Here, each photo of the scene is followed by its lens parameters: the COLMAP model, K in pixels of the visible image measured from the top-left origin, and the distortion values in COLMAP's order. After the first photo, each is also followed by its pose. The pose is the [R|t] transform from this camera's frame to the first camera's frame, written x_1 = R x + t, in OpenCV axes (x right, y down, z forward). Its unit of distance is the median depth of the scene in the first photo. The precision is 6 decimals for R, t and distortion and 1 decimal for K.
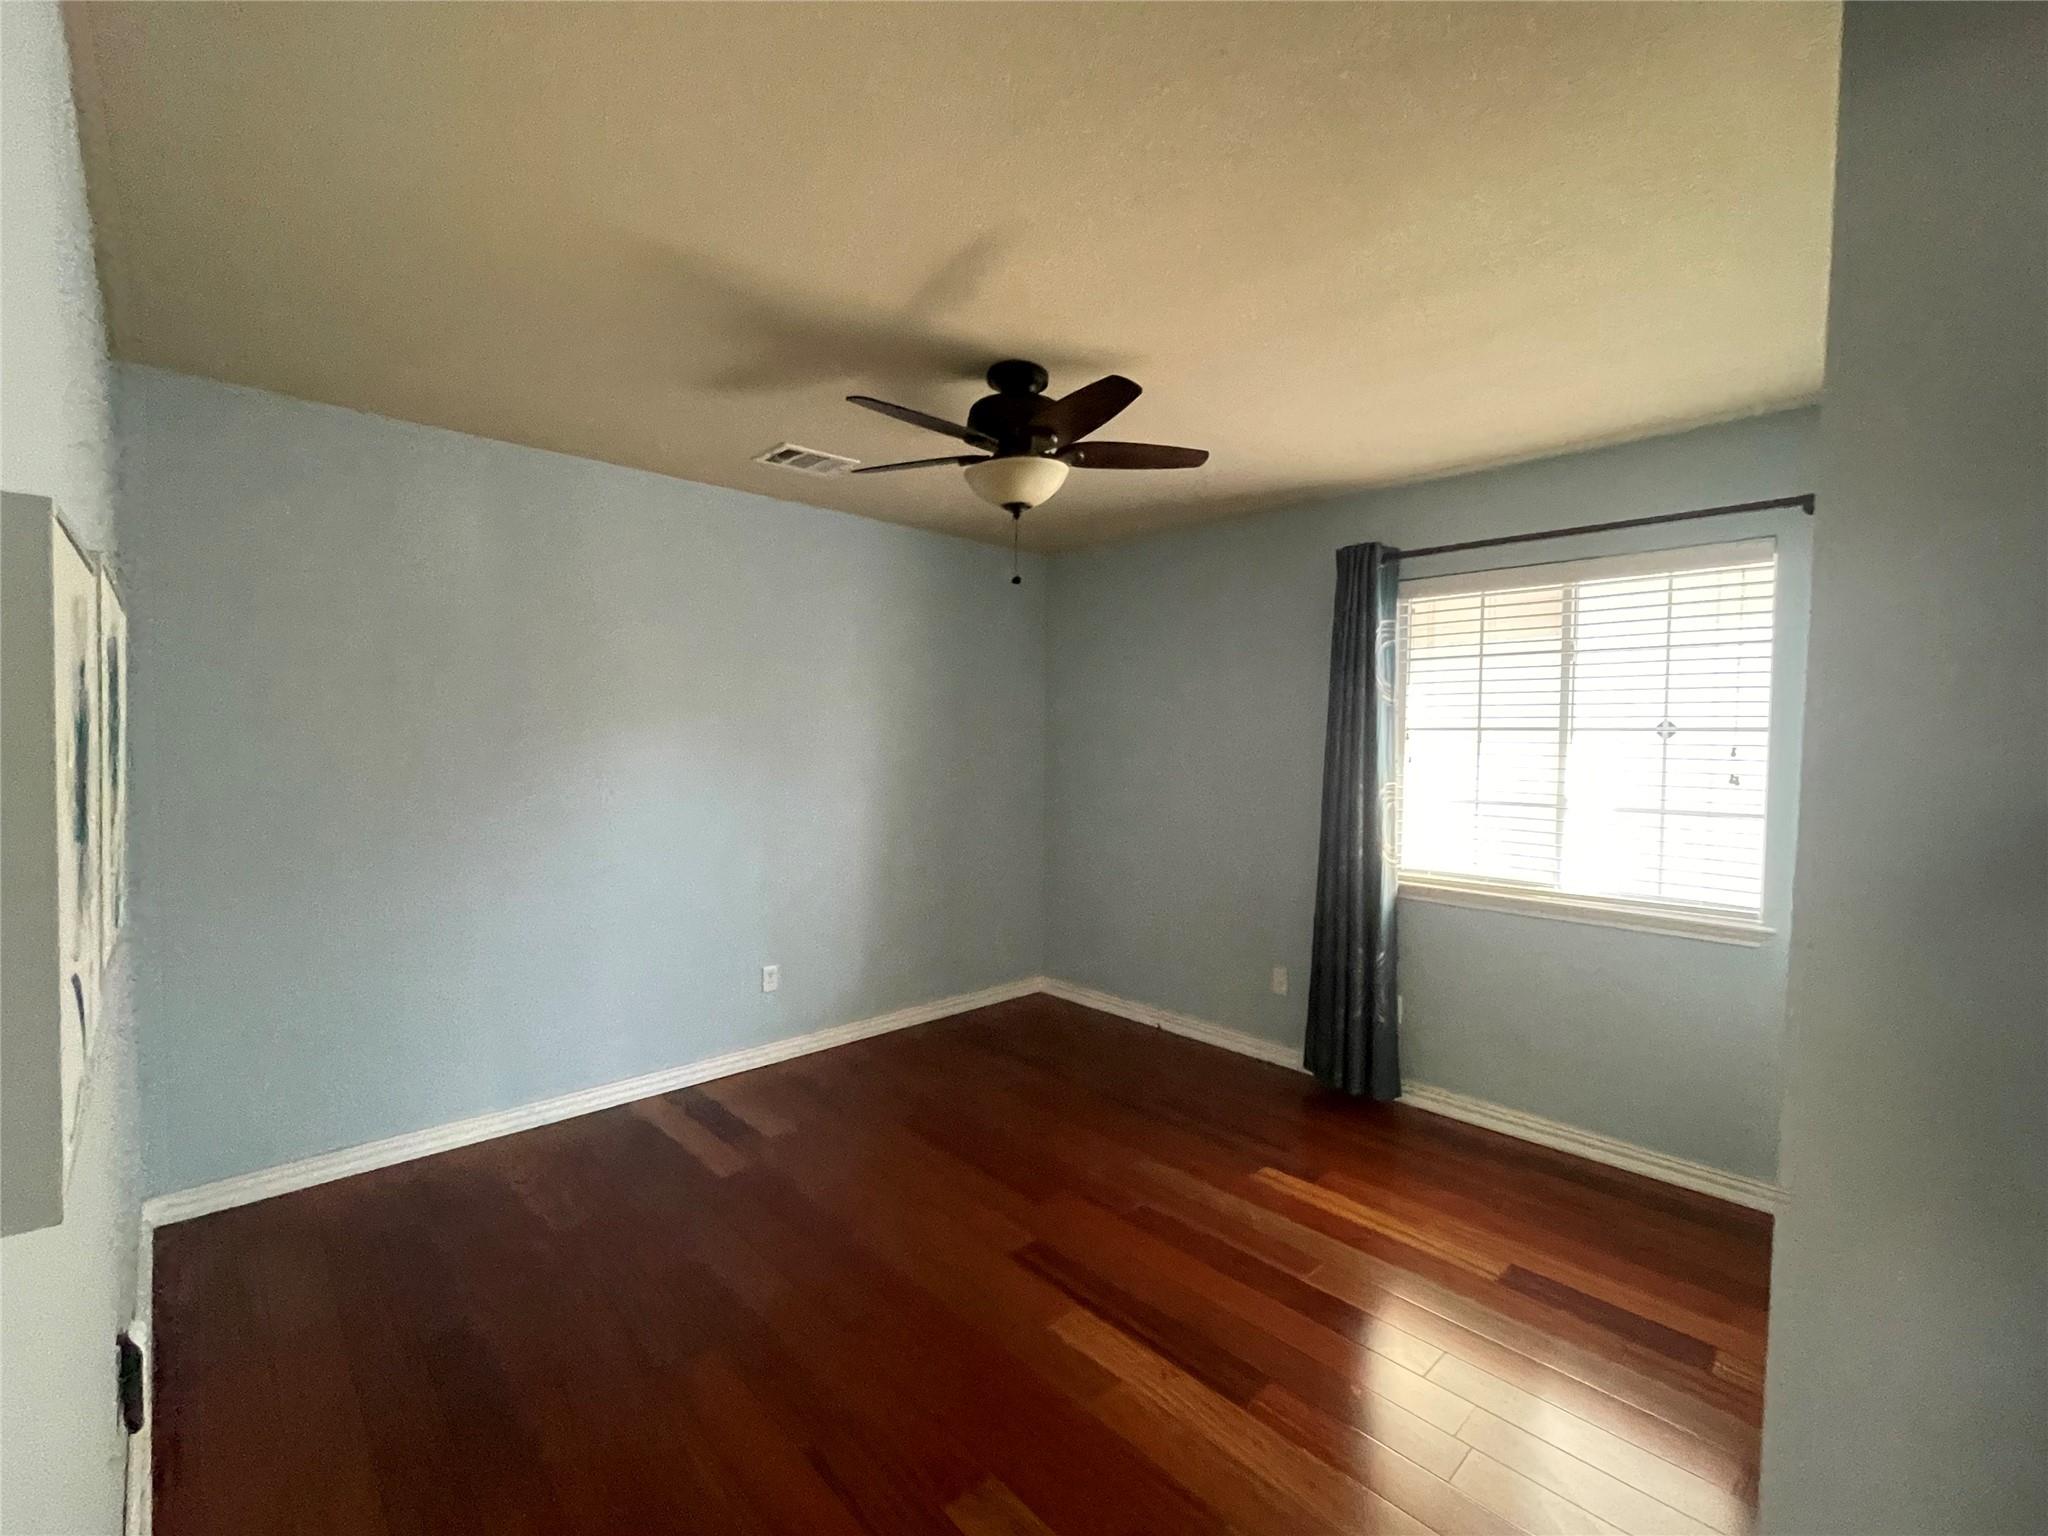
lens RADIAL K [[892.8, 0, 1024.0], [0, 892.8, 768.0], [0, 0, 1]] dist [0.001312, 0.000088]
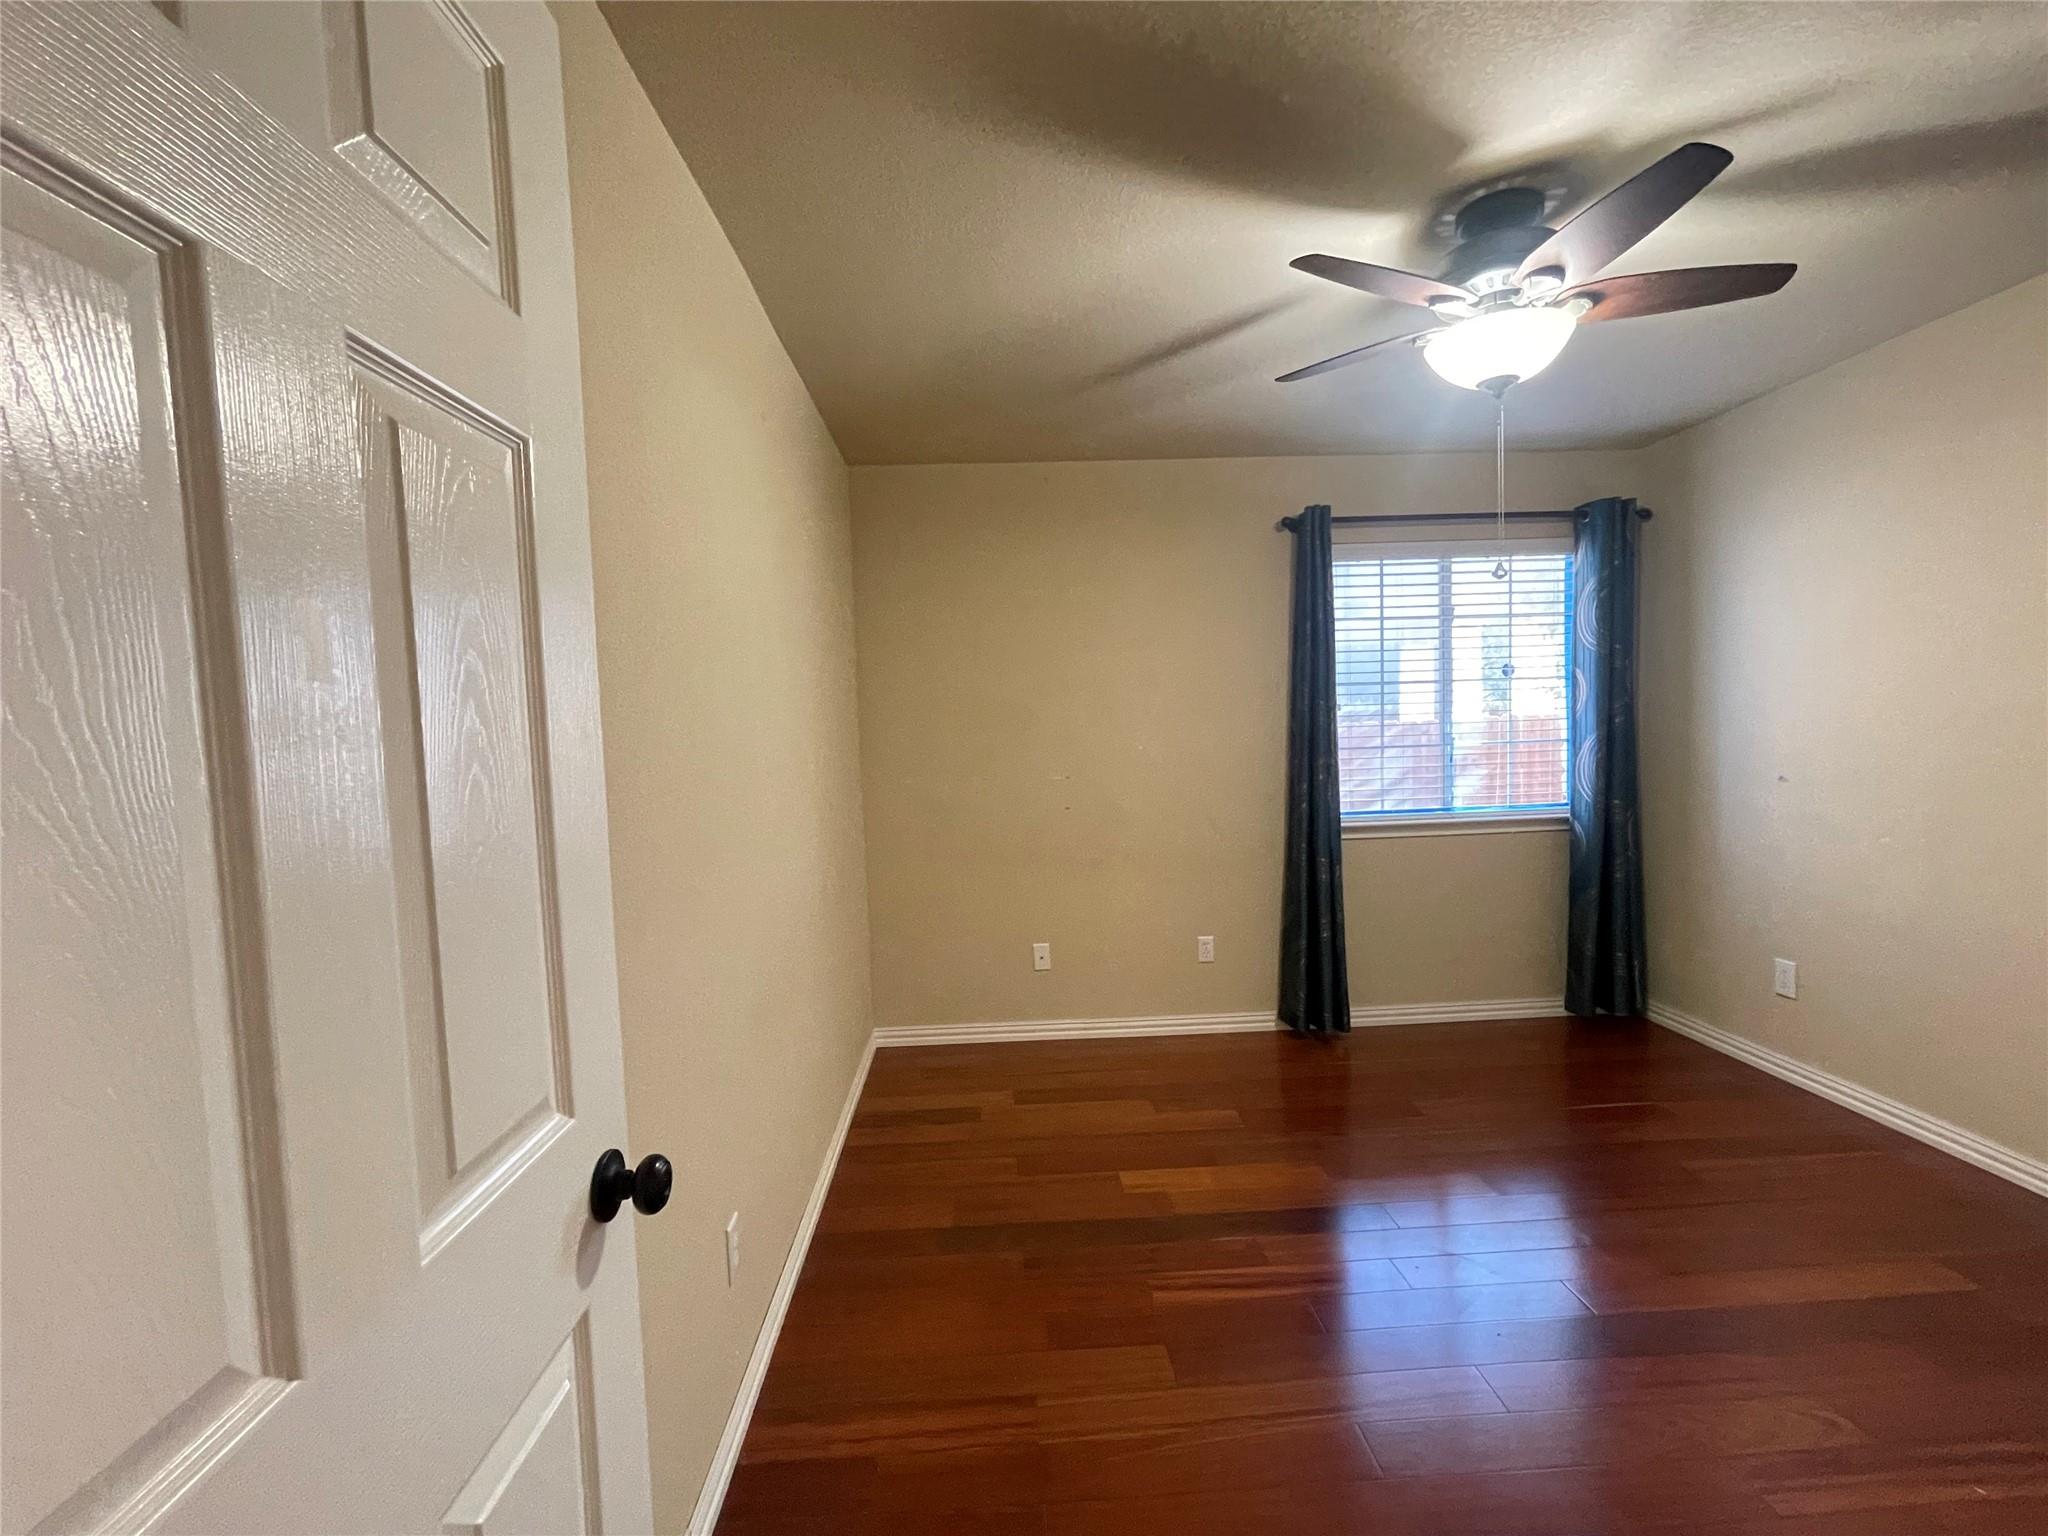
lens RADIAL K [[850.5, 0, 1024.0], [0, 850.5, 768.0], [0, 0, 1]] dist [0.000231, -0.000018]
pose [[0.665133, -0.088197, 0.741498, -0.631603], [0.068497, 0.996020, 0.057028, -0.029641], [-0.743577, 0.012859, 0.668527, 0.641385]]
